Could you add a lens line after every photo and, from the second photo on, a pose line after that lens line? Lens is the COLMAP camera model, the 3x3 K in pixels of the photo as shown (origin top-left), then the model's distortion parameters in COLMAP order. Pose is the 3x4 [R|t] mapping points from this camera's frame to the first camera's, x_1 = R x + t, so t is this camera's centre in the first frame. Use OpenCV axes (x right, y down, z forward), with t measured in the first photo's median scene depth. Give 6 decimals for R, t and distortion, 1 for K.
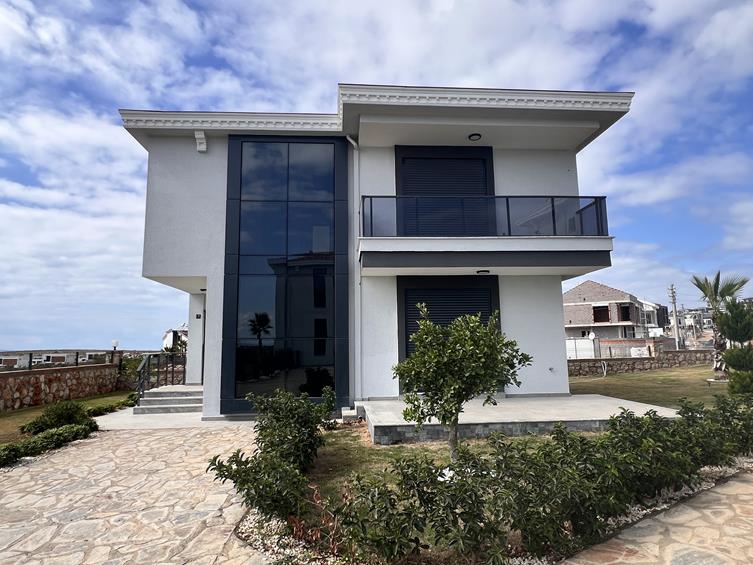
lens RADIAL K [[465.7, 0, 376.5], [0, 465.7, 282.5], [0, 0, 1]] dist [-0.001863, -0.001156]
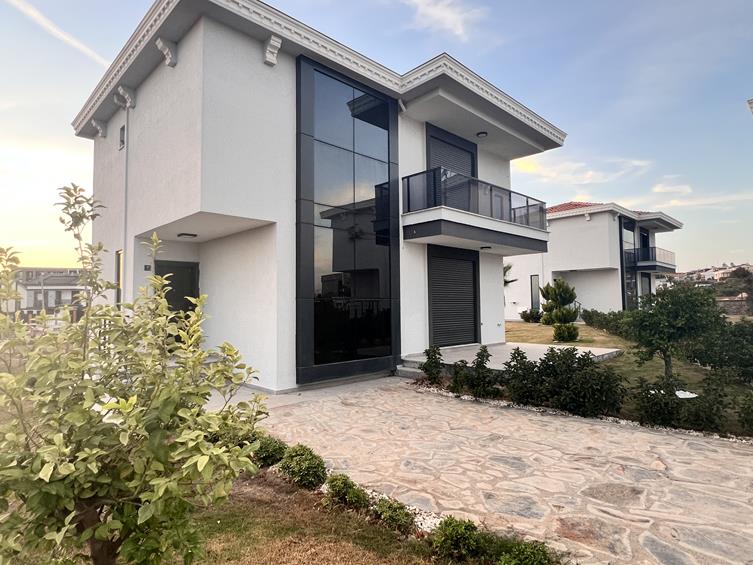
lens RADIAL K [[436.5, 0, 376.5], [0, 436.5, 282.5], [0, 0, 1]] dist [-0.001514, -0.000341]
pose [[0.768525, 0.041434, 0.638476, -0.728906], [-0.089805, 0.995008, 0.043526, 0.045047], [-0.633485, -0.090790, 0.768410, 0.291538]]
